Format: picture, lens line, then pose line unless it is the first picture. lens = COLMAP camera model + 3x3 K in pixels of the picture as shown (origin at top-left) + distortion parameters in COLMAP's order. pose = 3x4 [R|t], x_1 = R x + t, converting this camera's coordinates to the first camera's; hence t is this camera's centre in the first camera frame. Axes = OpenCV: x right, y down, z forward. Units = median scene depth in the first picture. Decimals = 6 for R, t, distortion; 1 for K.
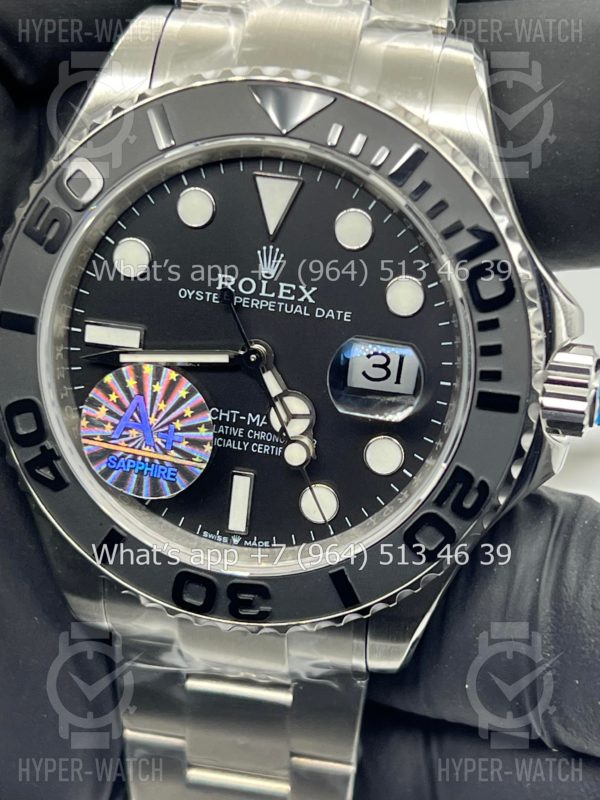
lens RADIAL K [[2093.2, 0, 298.3], [0, 2093.2, 396.2], [0, 0, 1]] dist [0.081537, 0.000000]
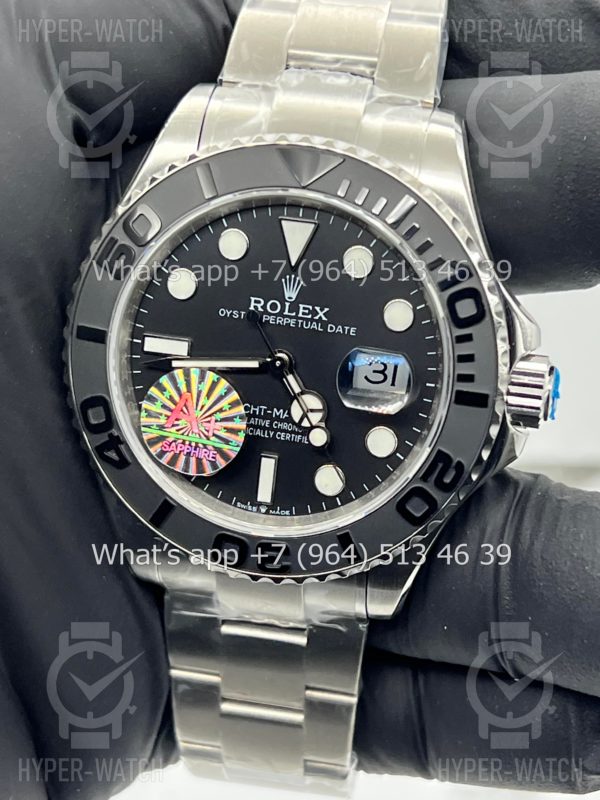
lens RADIAL K [[2093.2, 0, 294.4], [0, 2093.2, 406.0], [0, 0, 1]] dist [0.081537, 0.000000]
pose [[0.999907, 0.007713, -0.011233, 0.002646], [-0.007924, 0.999791, -0.018842, 0.030701], [0.011085, 0.018929, 0.999759, -0.259081]]
